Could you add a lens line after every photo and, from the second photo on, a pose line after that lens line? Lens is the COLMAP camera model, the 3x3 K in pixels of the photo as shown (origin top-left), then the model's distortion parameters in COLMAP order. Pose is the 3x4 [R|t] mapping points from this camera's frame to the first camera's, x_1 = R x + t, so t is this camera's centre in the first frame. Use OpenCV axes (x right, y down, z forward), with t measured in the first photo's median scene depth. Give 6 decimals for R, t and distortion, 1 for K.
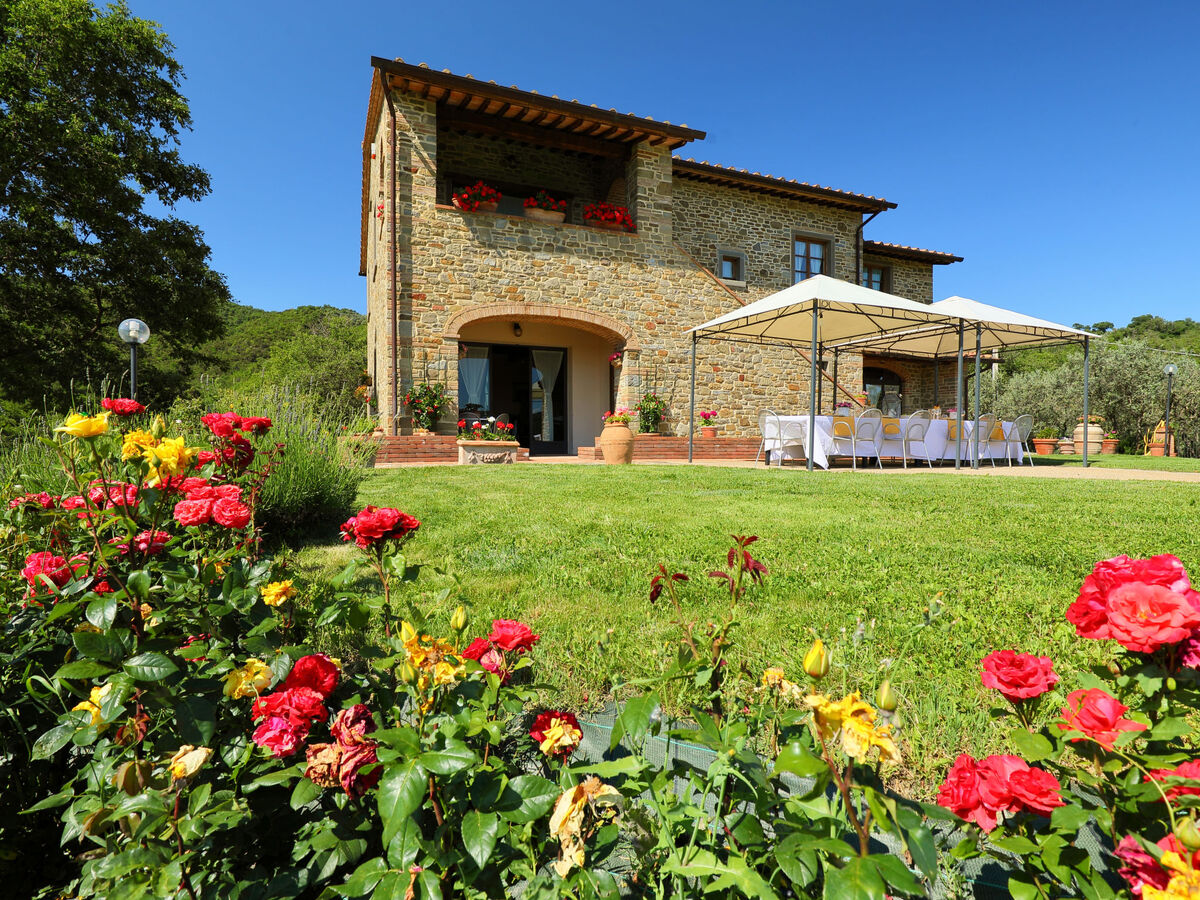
lens RADIAL K [[606.5, 0, 603.7], [0, 606.5, 451.2], [0, 0, 1]] dist [-0.002300, 0.000291]
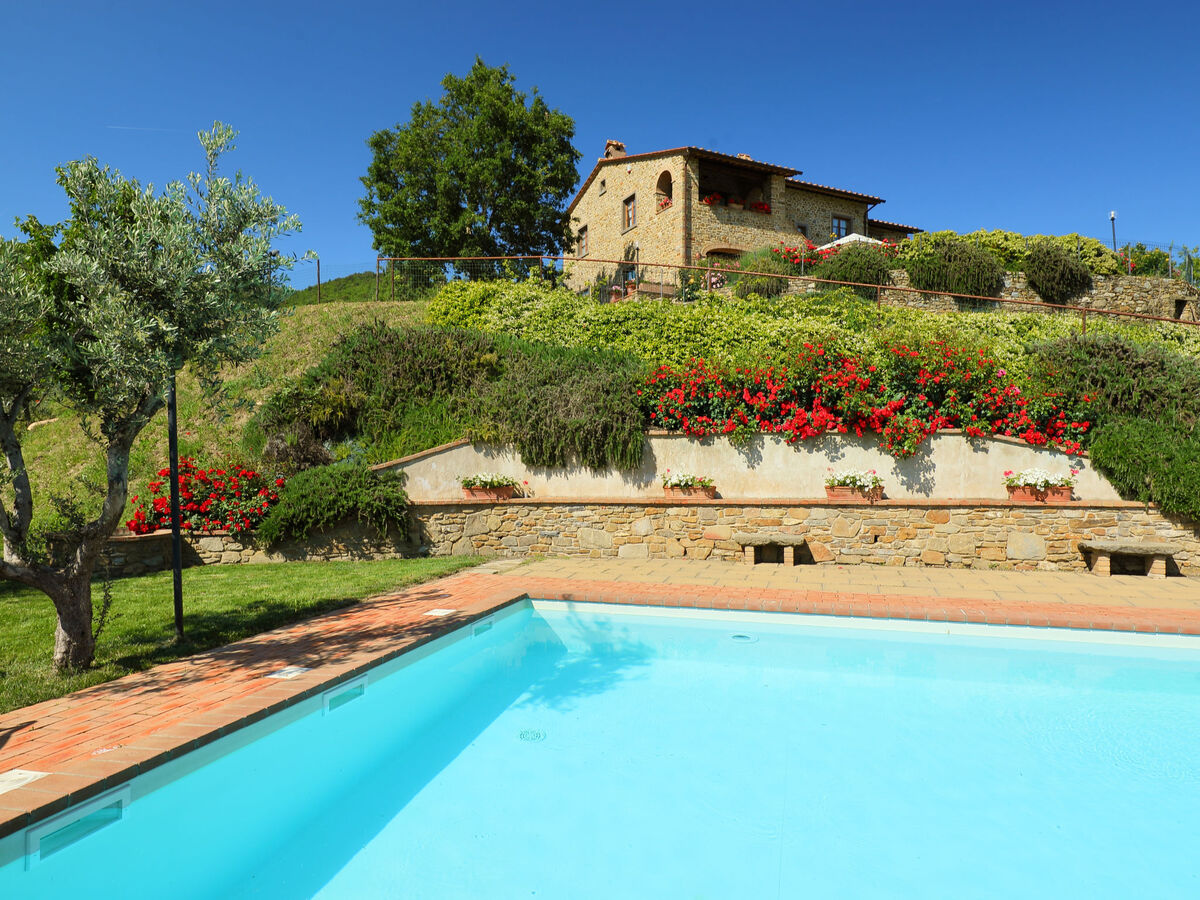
lens RADIAL K [[749.6, 0, 604.8], [0, 749.6, 449.8], [0, 0, 1]] dist [0.000289, -0.000218]
pose [[0.997378, 0.003218, 0.072299, -0.707463], [-0.001946, 0.999842, -0.017658, 0.525189], [-0.072345, 0.017471, 0.997227, -1.597341]]
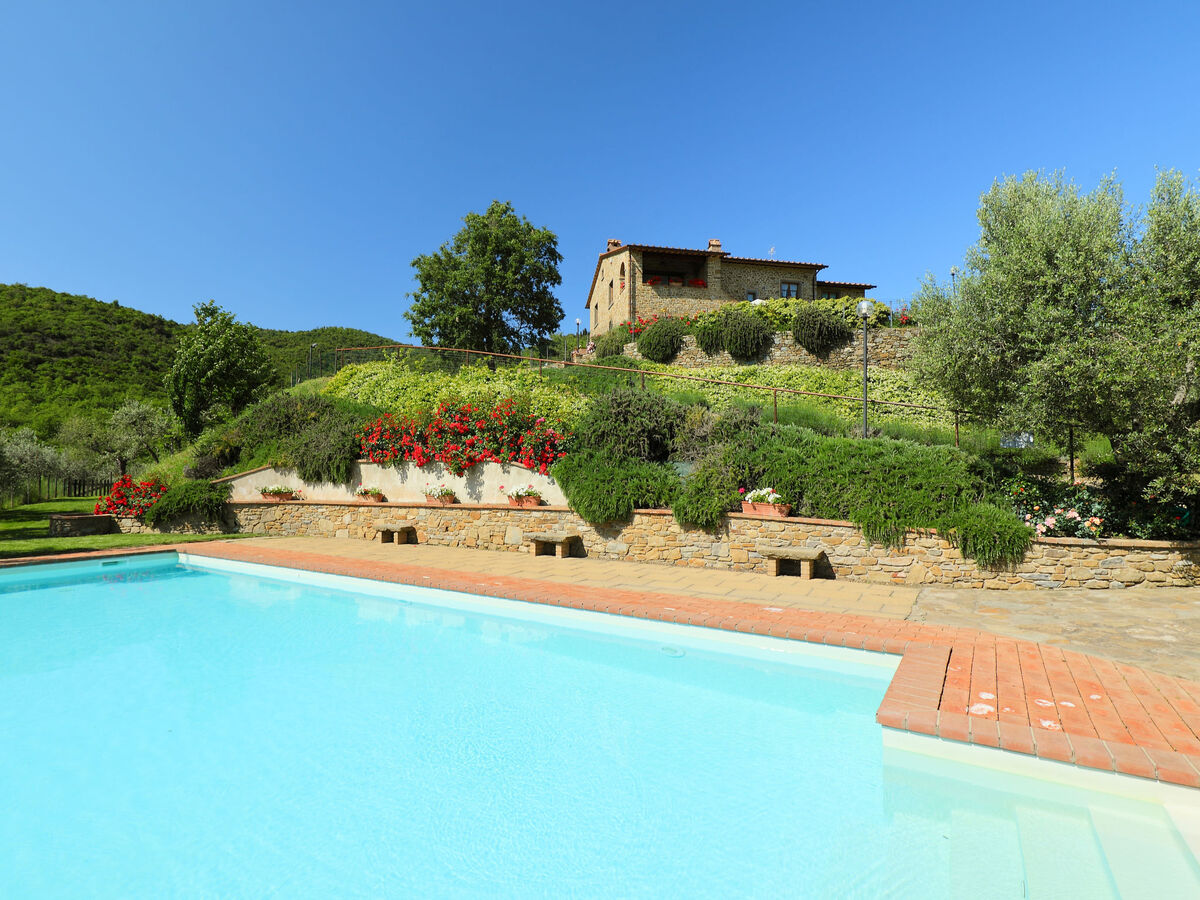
lens RADIAL K [[606.5, 0, 603.7], [0, 606.5, 451.2], [0, 0, 1]] dist [-0.002300, 0.000291]
pose [[0.981218, -0.002130, -0.192892, 0.116545], [-0.007193, 0.998840, -0.047621, 0.522609], [0.192770, 0.048114, 0.980064, -1.764500]]
